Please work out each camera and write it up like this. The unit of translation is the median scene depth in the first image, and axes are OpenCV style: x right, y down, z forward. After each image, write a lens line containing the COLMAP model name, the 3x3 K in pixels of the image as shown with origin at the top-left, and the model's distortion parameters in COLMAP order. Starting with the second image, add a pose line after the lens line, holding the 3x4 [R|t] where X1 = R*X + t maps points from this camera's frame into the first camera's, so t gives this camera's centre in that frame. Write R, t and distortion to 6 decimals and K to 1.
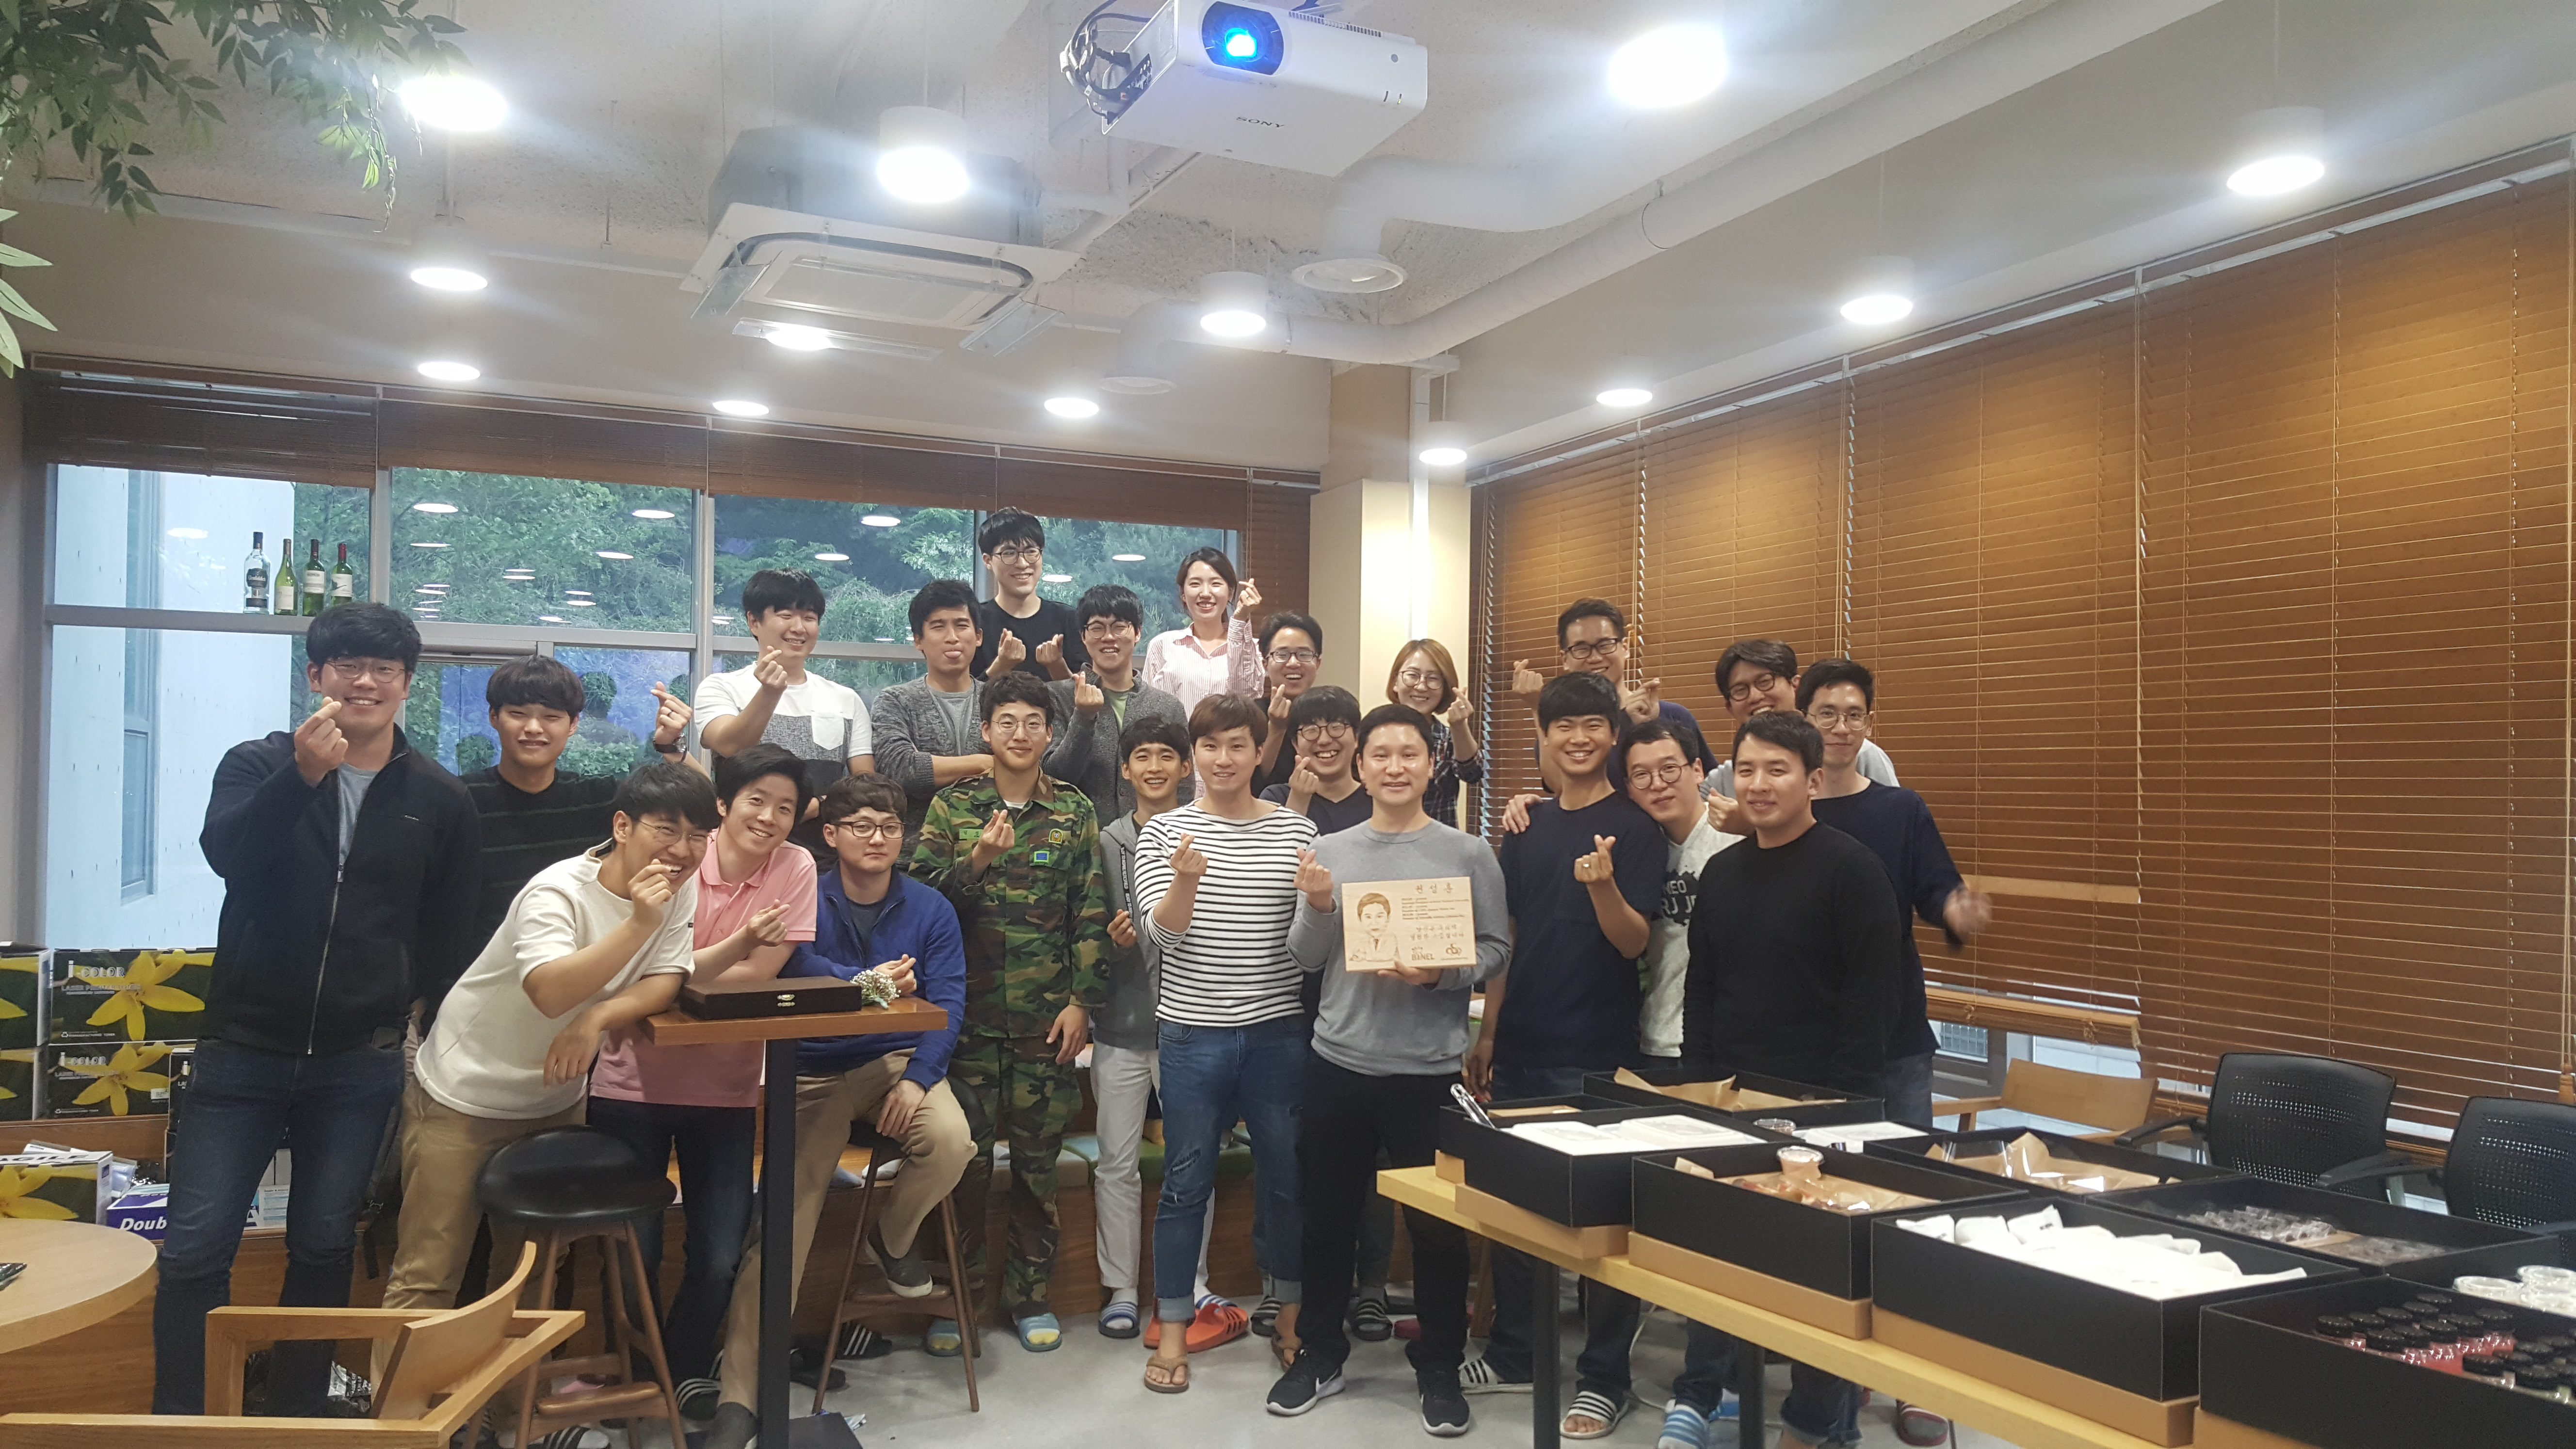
lens RADIAL K [[1997.5, 0, 1283.6], [0, 1997.5, 737.5], [0, 0, 1]] dist [0.107540, -0.204768]
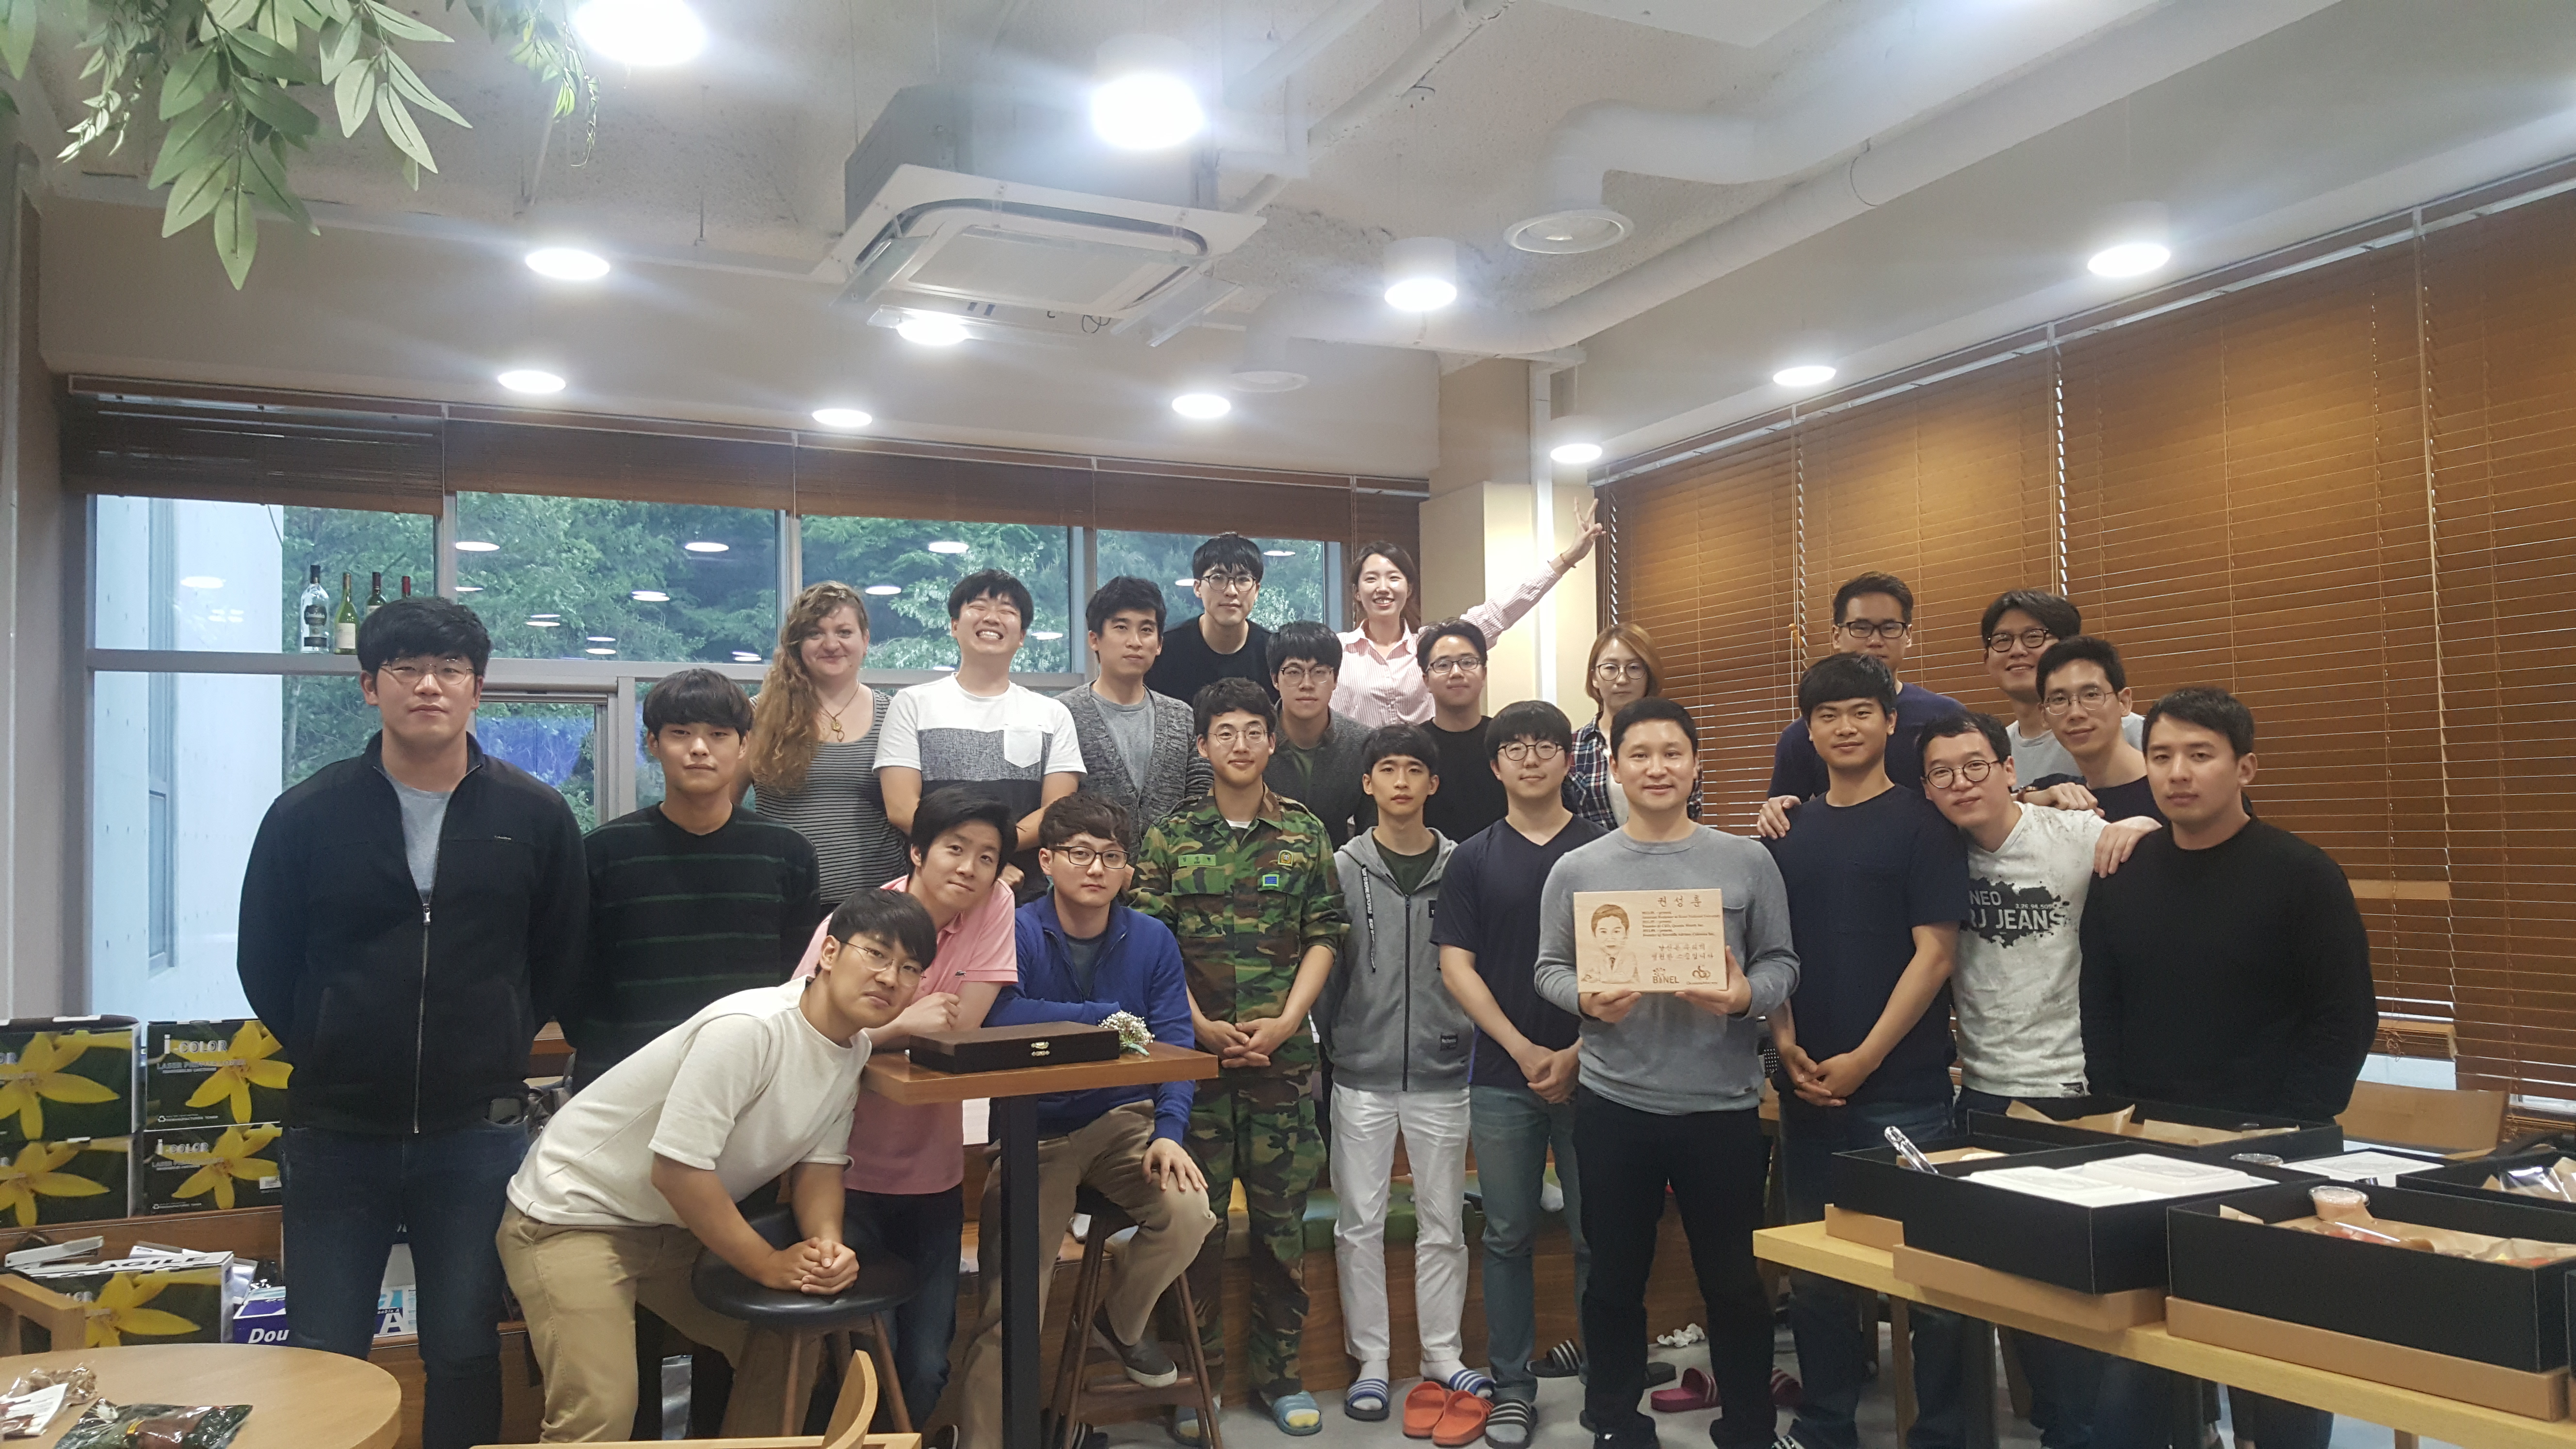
lens RADIAL K [[1997.5, 0, 1283.6], [0, 1997.5, 737.5], [0, 0, 1]] dist [0.107540, -0.204768]
pose [[0.999386, -0.029022, 0.019613, -0.124113], [0.029444, 0.999334, -0.021548, 0.013971], [-0.018974, 0.022112, 0.999575, 0.102998]]
